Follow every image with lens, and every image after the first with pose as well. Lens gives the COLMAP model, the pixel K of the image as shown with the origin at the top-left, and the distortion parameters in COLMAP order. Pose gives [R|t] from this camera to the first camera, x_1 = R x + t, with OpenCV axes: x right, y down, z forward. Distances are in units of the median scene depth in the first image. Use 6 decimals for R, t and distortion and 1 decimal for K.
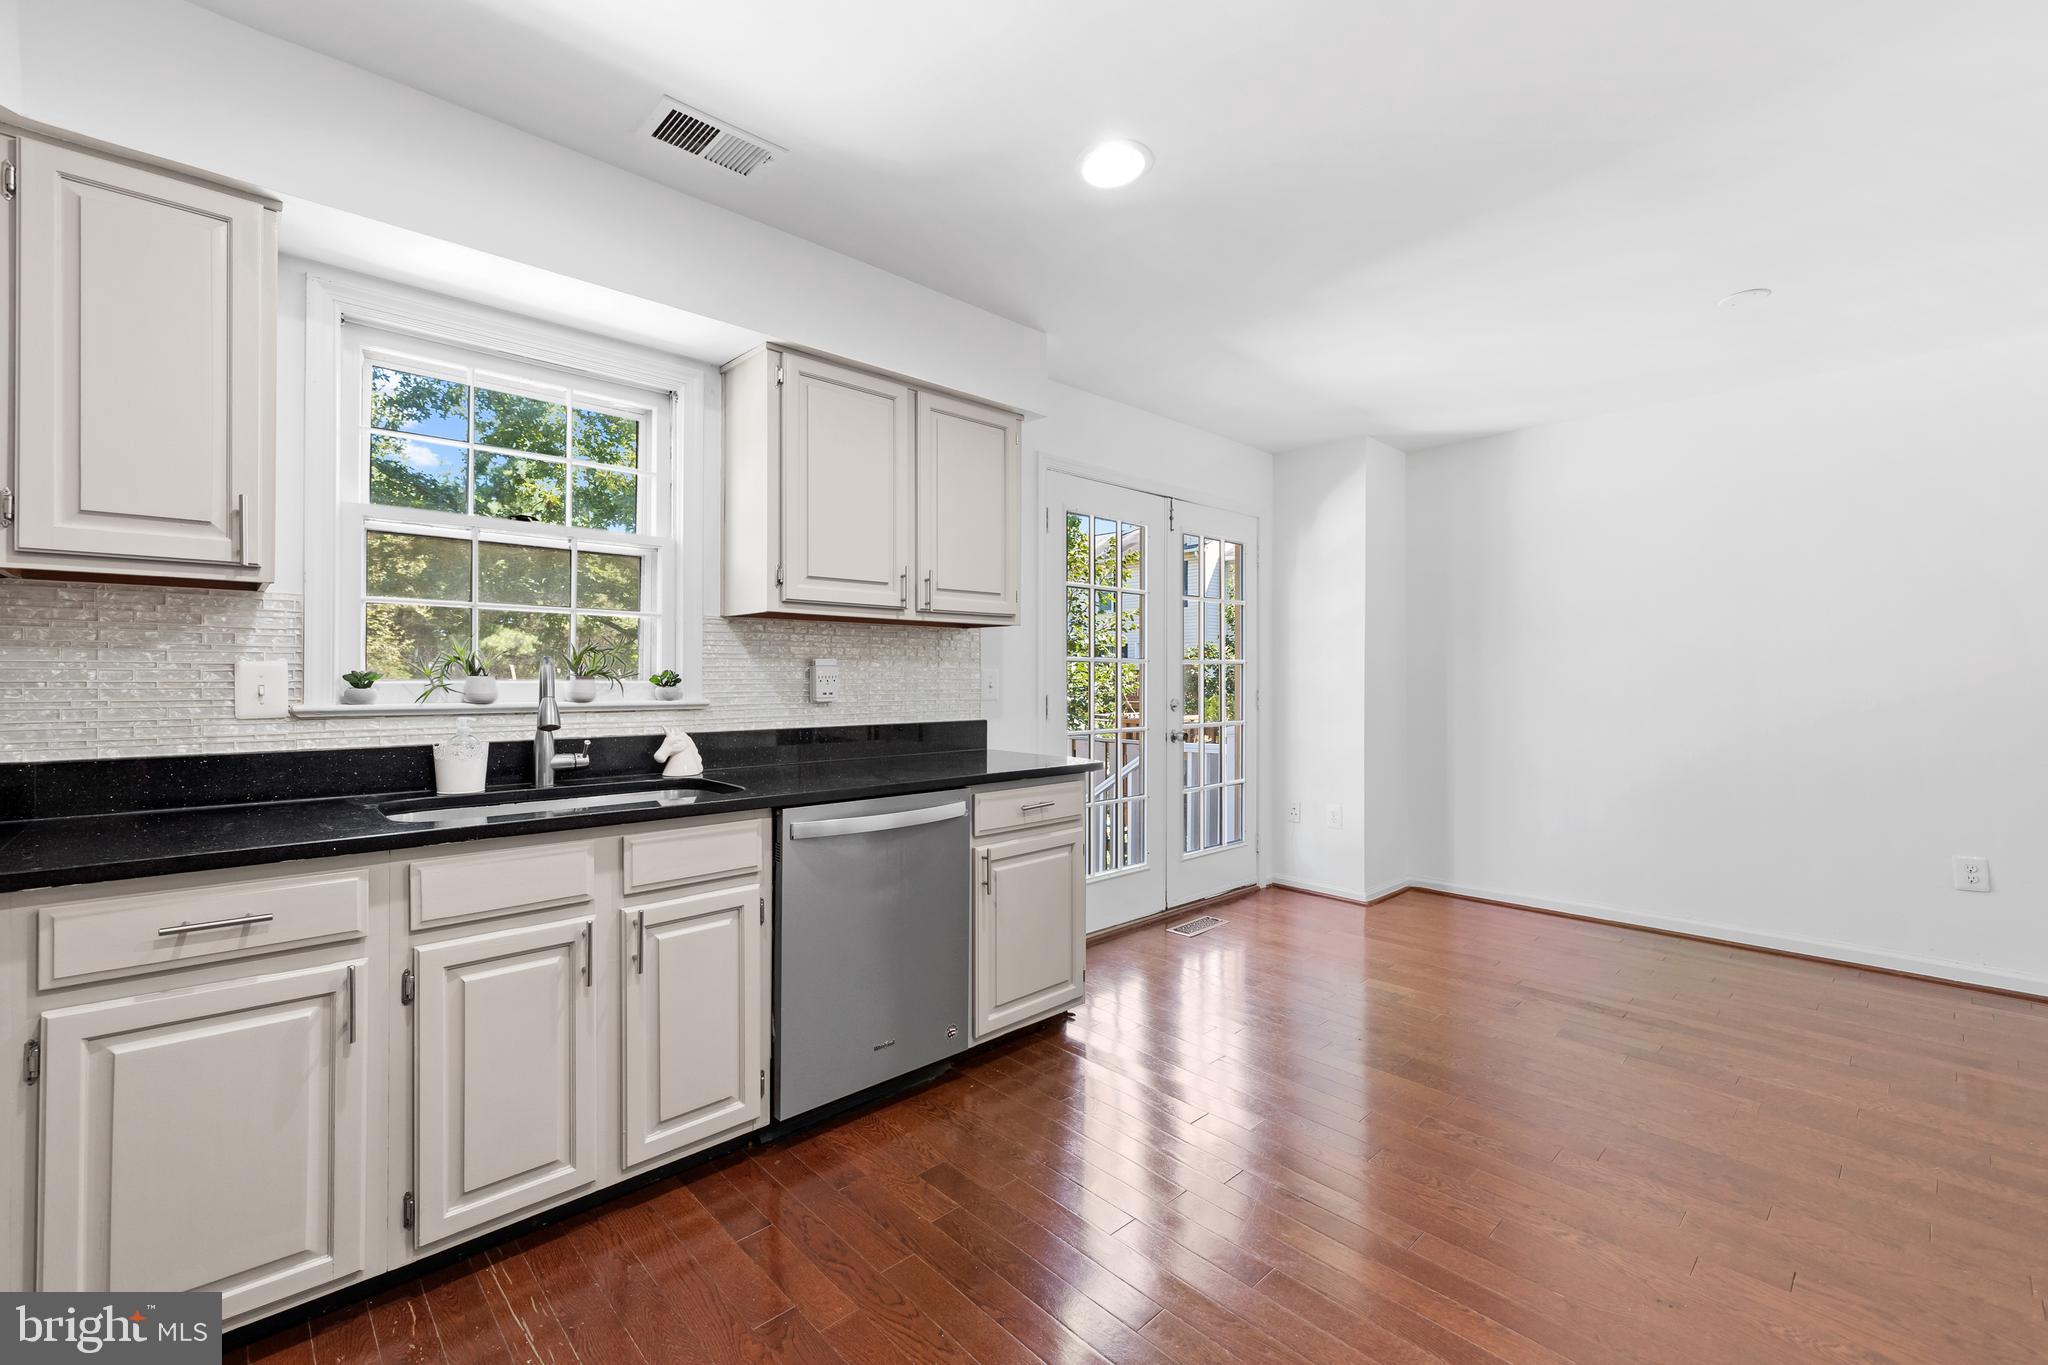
lens RADIAL K [[868.9, 0, 1024.5], [0, 868.9, 674.2], [0, 0, 1]] dist [-0.001751, 0.000640]
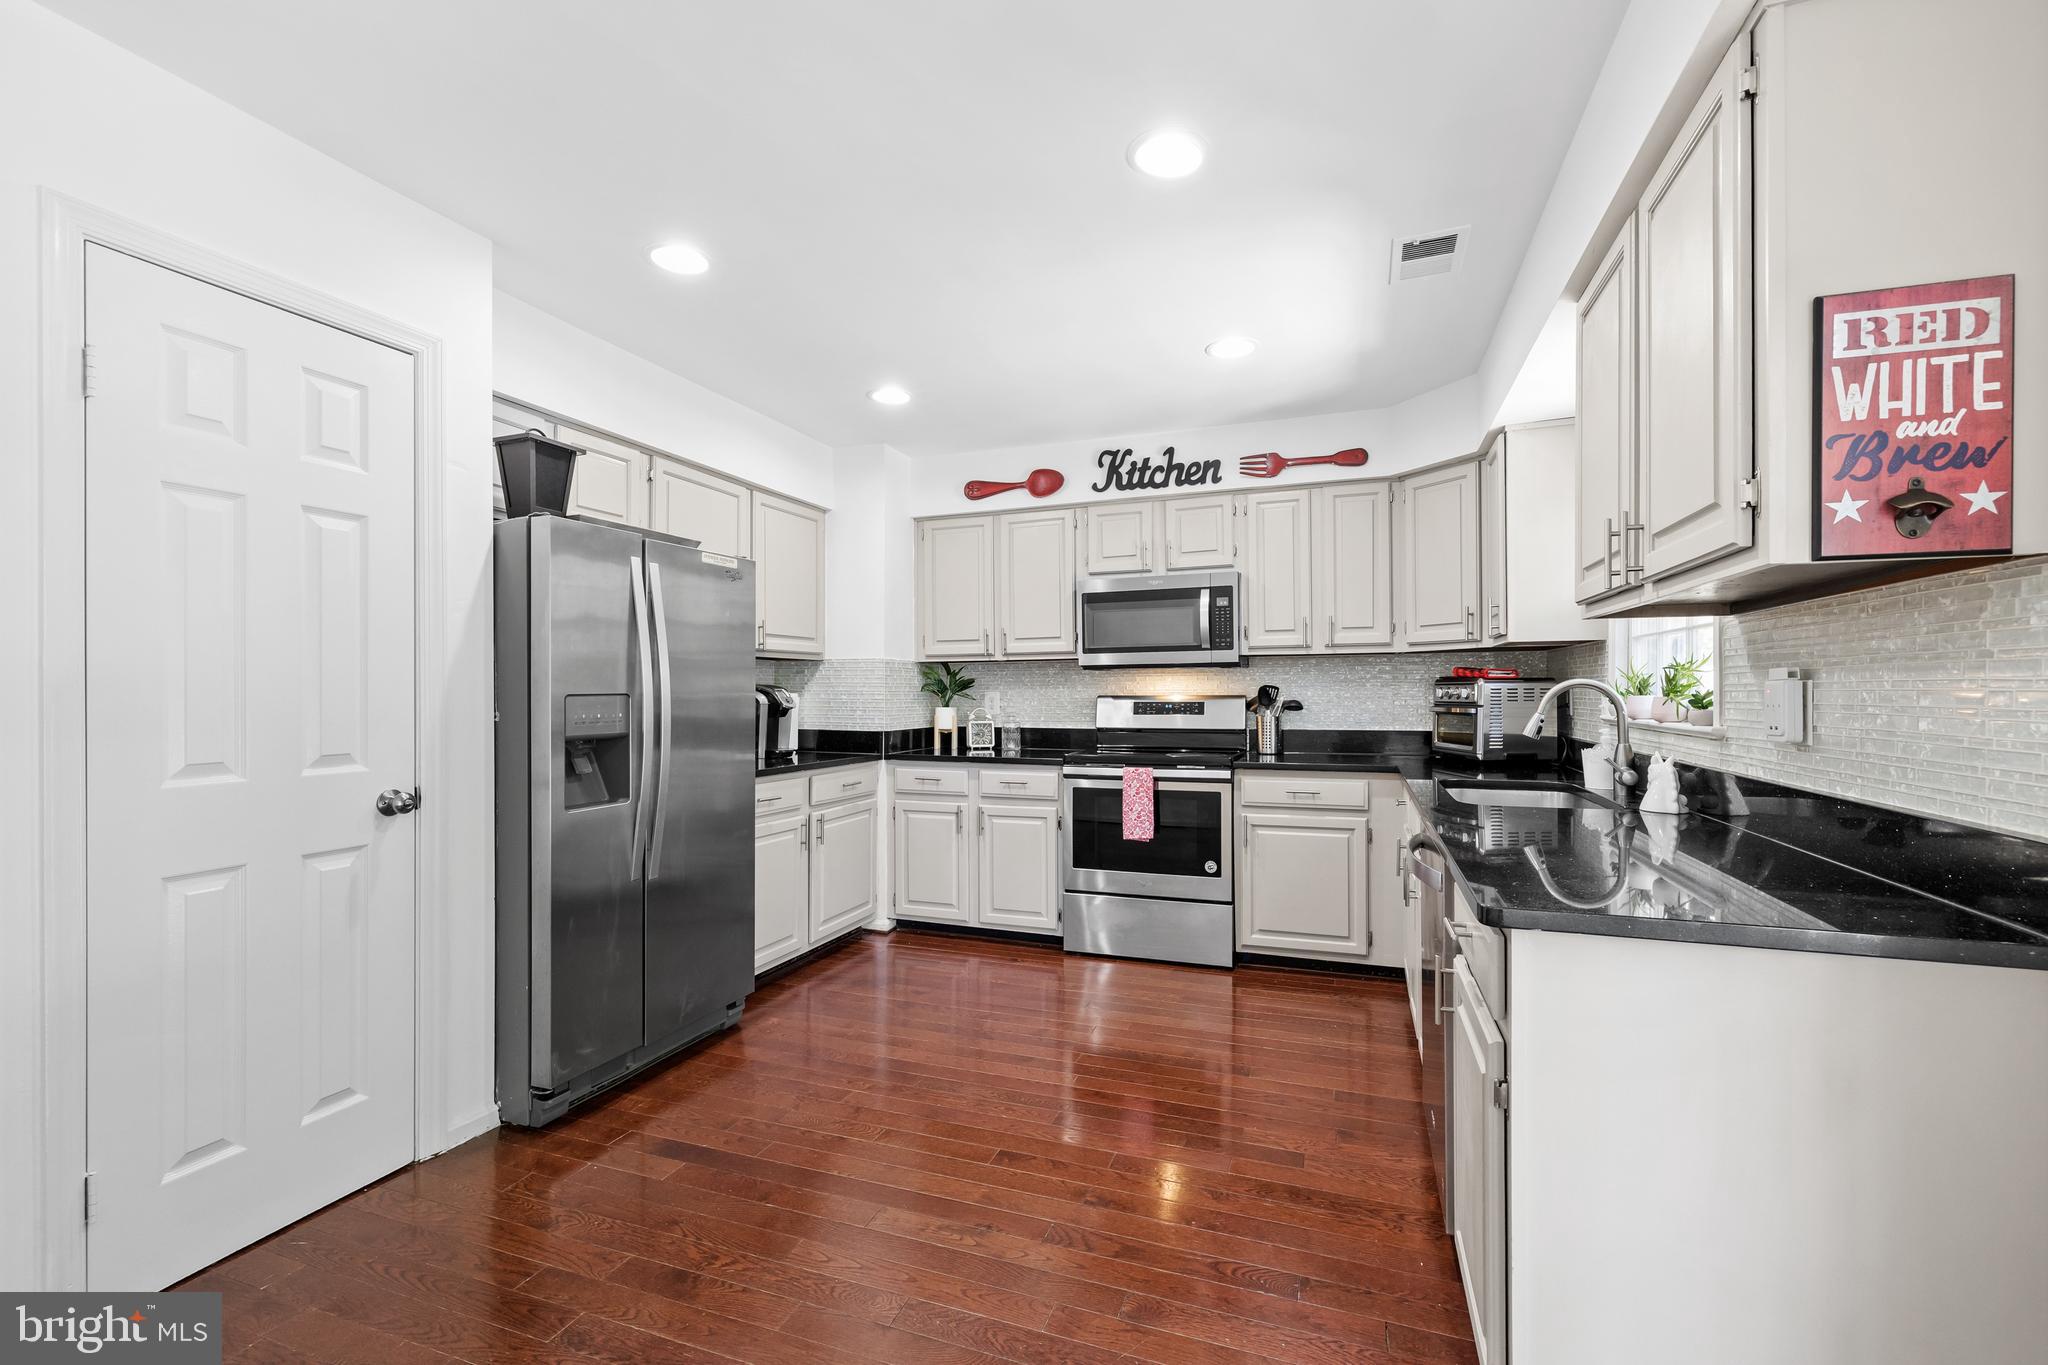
lens RADIAL K [[876.8, 0, 1036.0], [0, 876.8, 689.2], [0, 0, 1]] dist [-0.000396, 0.000510]
pose [[-0.895939, -0.002922, -0.444167, 0.557127], [-0.001275, 0.999991, -0.004005, -0.001269], [0.444175, -0.003022, -0.895935, 1.527239]]
